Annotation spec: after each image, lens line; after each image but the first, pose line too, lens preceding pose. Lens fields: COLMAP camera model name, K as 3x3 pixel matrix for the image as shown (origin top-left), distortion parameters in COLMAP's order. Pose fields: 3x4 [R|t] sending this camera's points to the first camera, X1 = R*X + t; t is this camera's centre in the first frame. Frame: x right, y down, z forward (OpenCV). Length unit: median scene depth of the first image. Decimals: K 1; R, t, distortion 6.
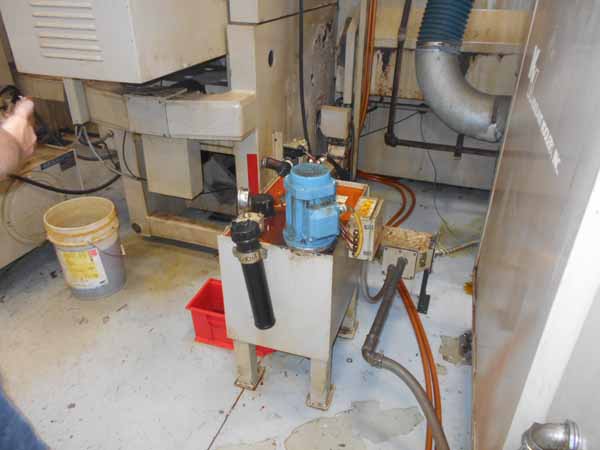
lens RADIAL K [[466.7, 0, 300.0], [0, 466.7, 233.1], [0, 0, 1]] dist [-0.001787, -0.000844]
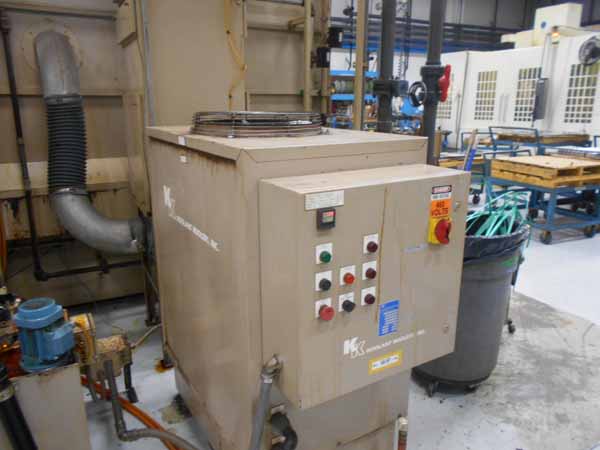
lens RADIAL K [[450.9, 0, 300.0], [0, 450.9, 225.0], [0, 0, 1]] dist [0.000210, 0.000058]
pose [[0.659096, -0.191028, 0.727393, -0.187527], [0.377589, 0.920515, -0.100391, 0.029771], [-0.650399, 0.340823, 0.678838, -0.171519]]
